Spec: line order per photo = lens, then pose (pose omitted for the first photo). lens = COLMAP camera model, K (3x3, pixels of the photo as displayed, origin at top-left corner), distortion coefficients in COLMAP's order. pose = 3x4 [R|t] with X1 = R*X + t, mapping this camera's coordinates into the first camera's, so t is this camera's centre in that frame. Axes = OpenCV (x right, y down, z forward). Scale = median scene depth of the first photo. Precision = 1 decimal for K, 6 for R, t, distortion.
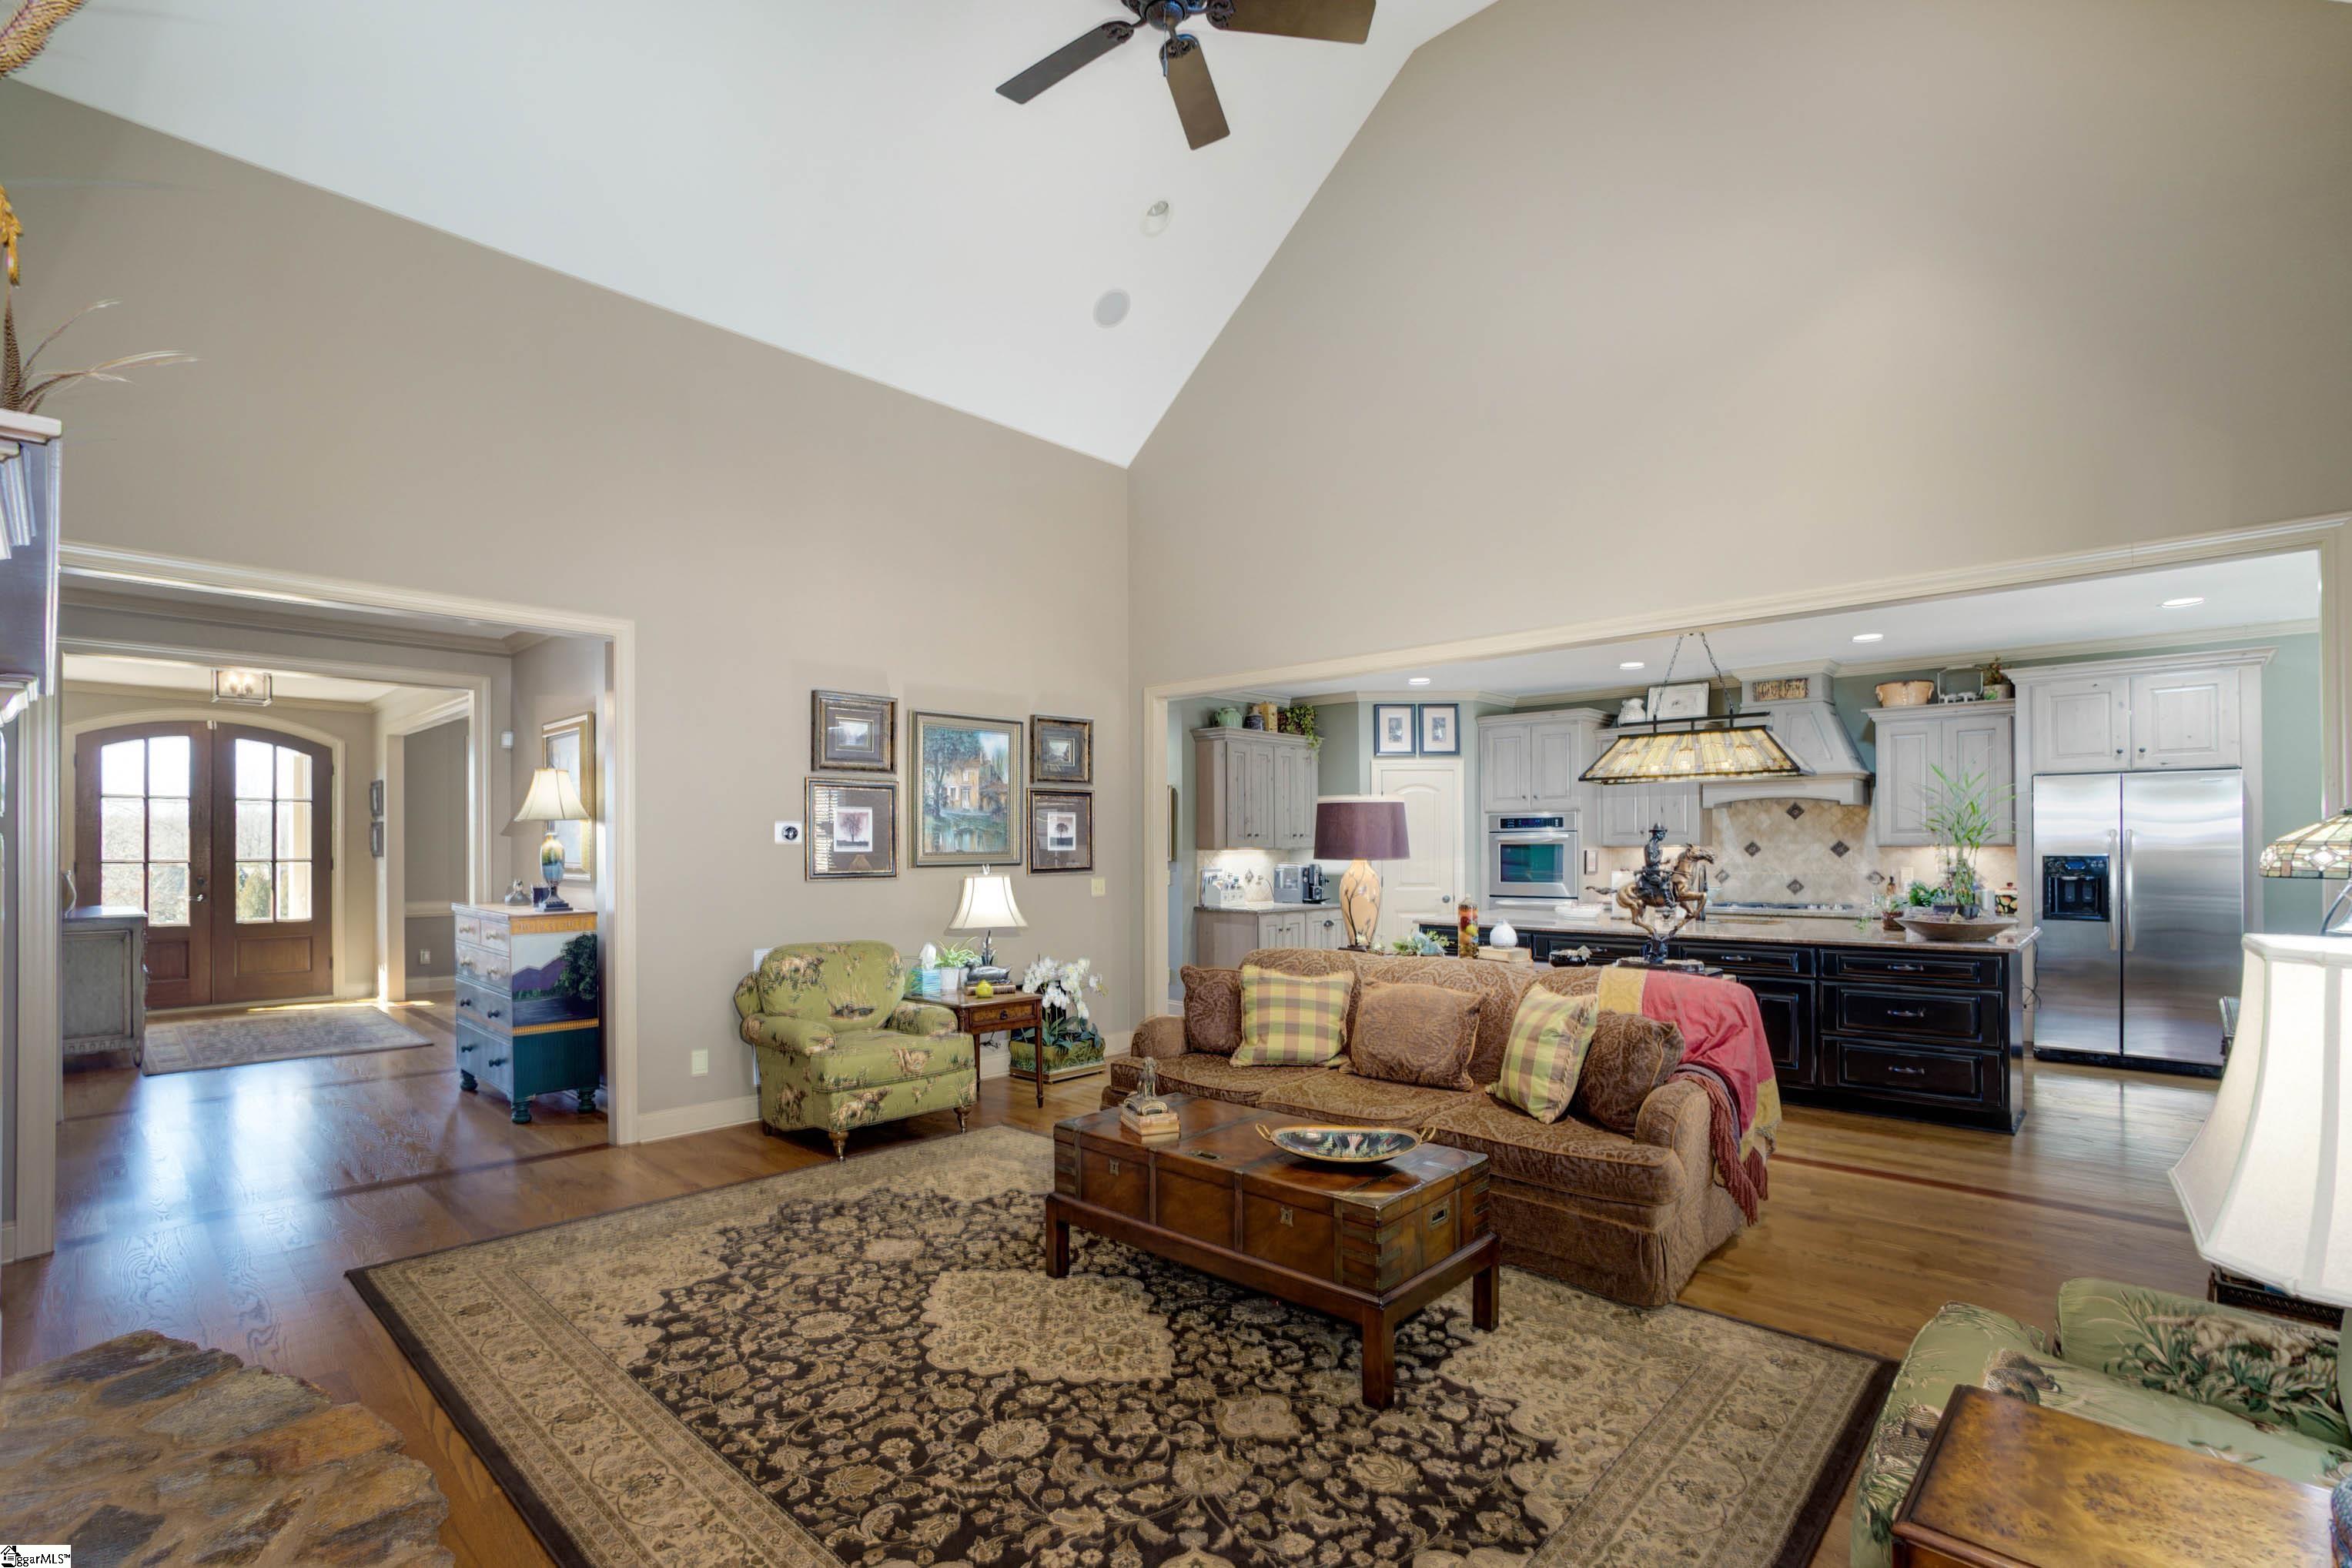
lens RADIAL K [[1047.2, 0, 1155.8], [0, 1047.2, 849.9], [0, 0, 1]] dist [-0.028329, 0.007049]
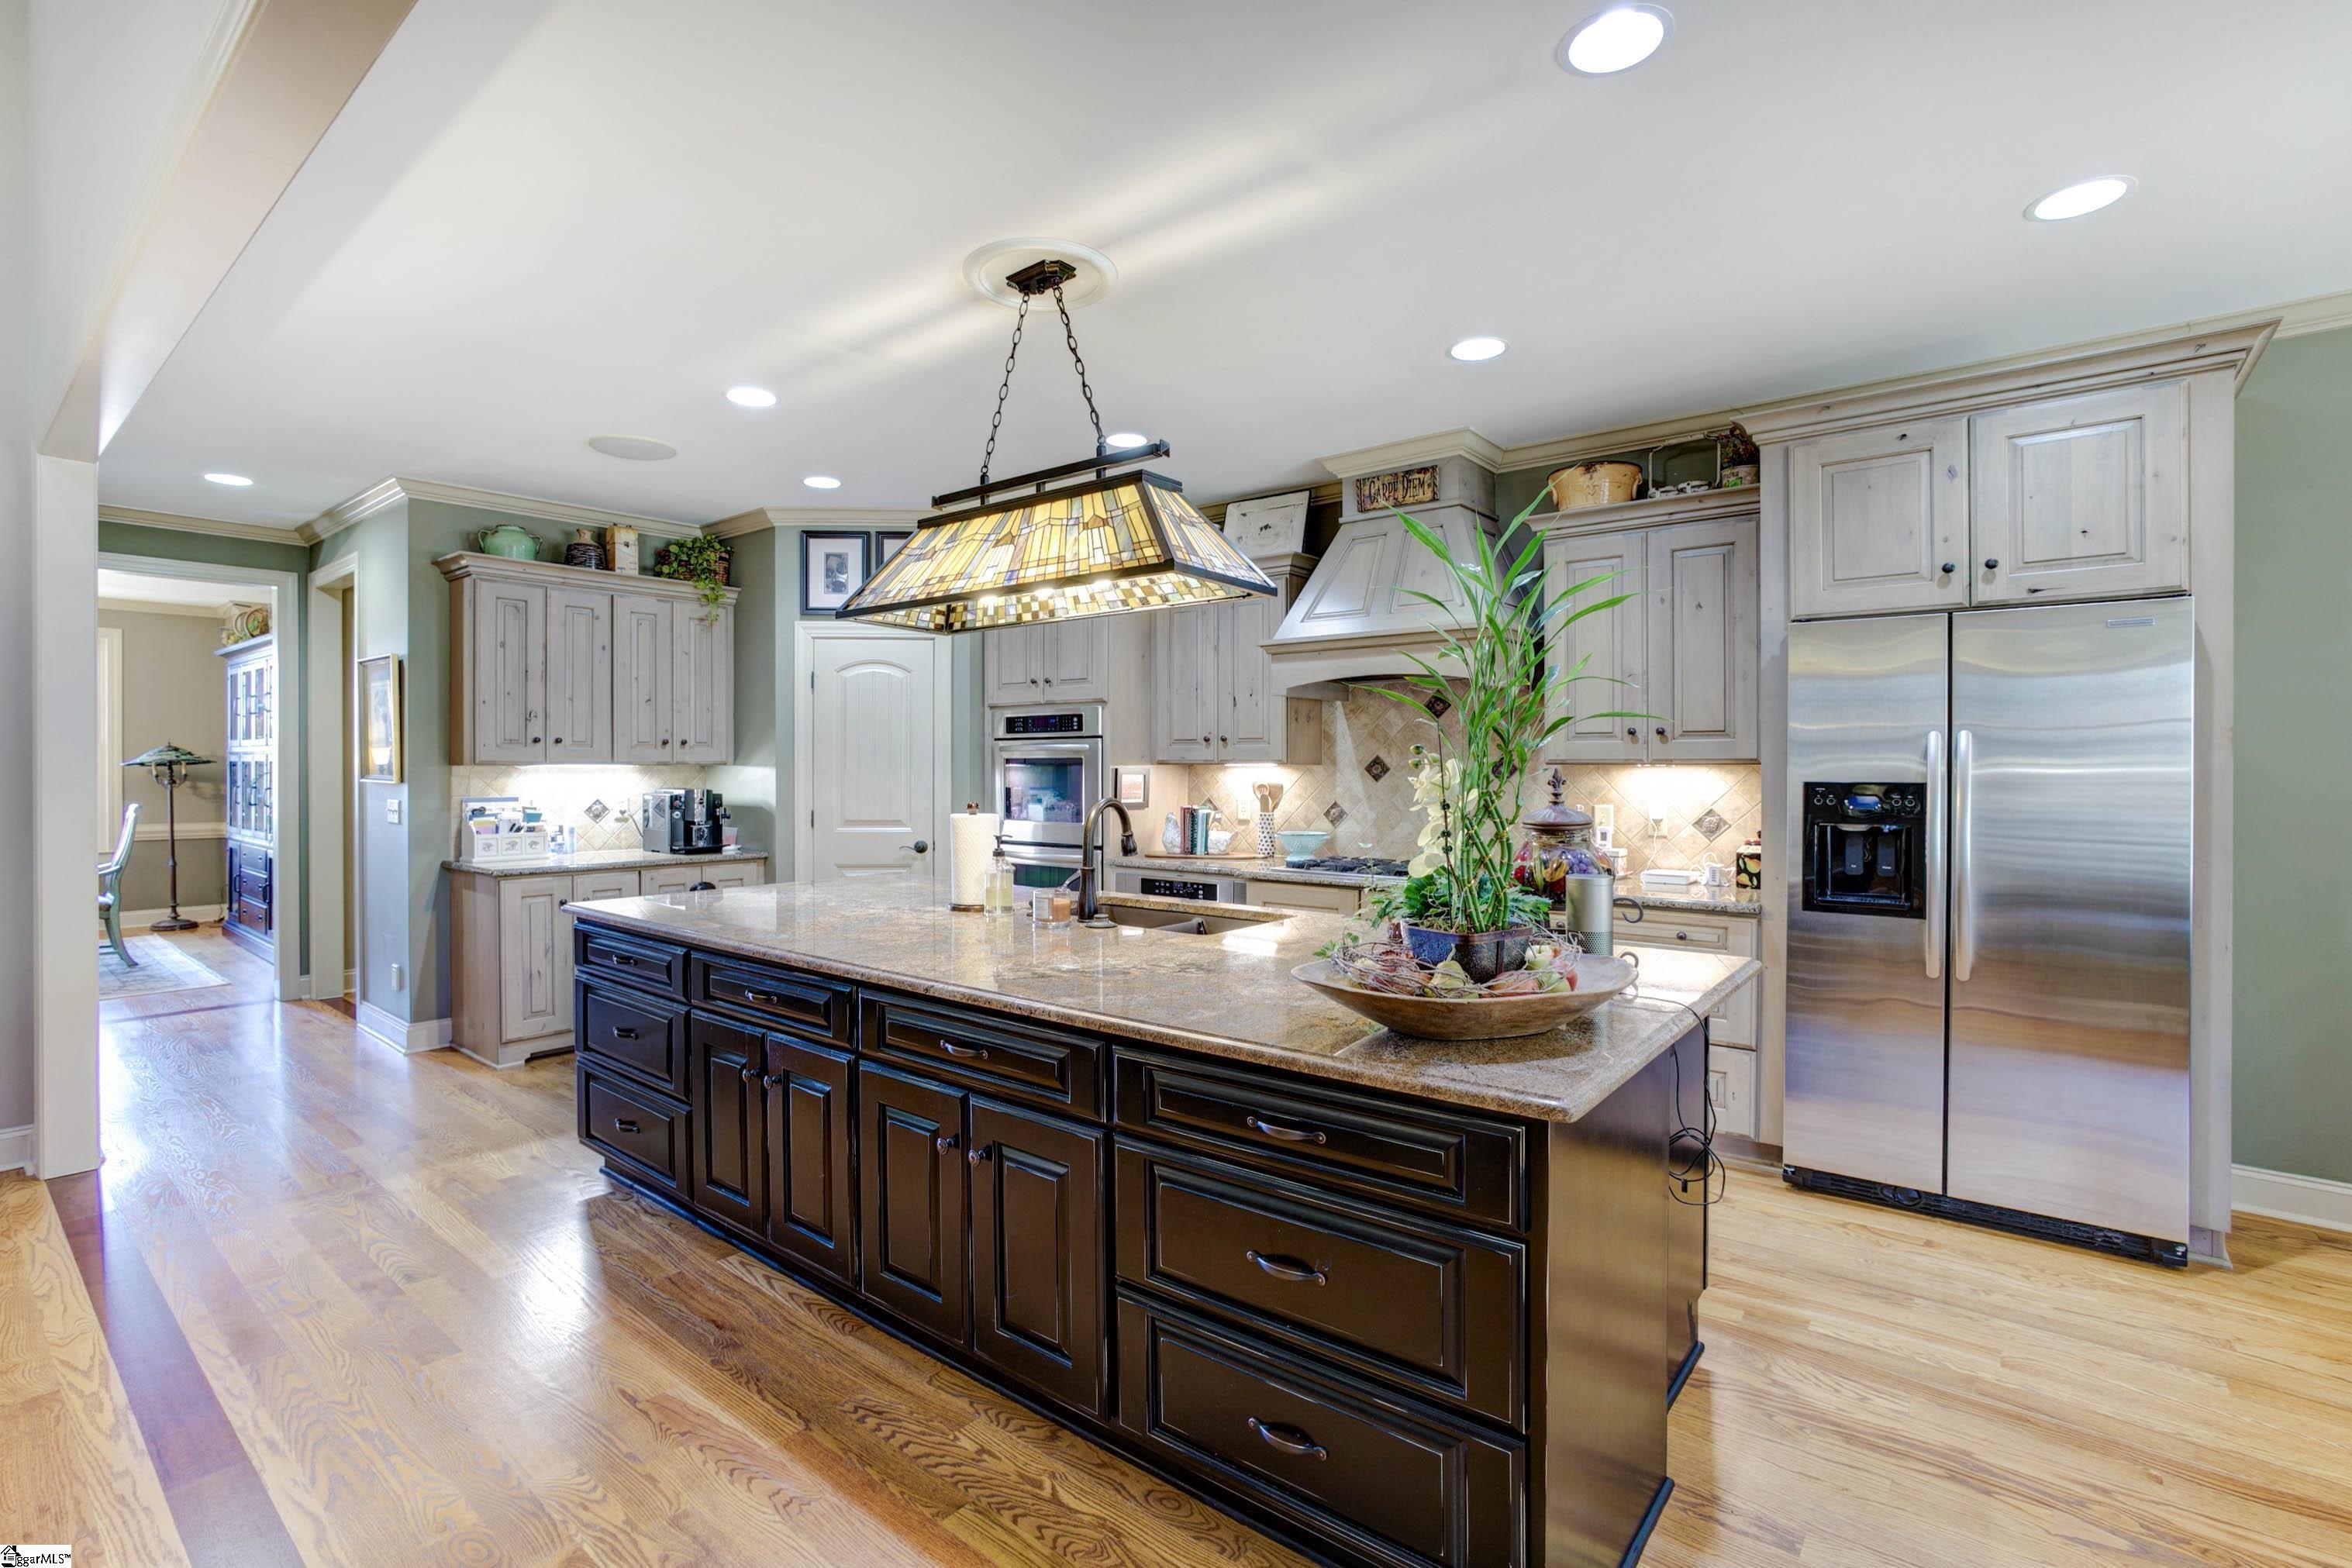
lens RADIAL K [[1047.2, 0, 1156.9], [0, 1047.2, 778.9], [0, 0, 1]] dist [-0.028329, 0.007049]
pose [[0.996617, 0.001832, 0.082160, 0.559000], [-0.002422, 0.999972, 0.007080, 0.001122], [-0.082145, -0.007255, 0.996594, 0.577909]]
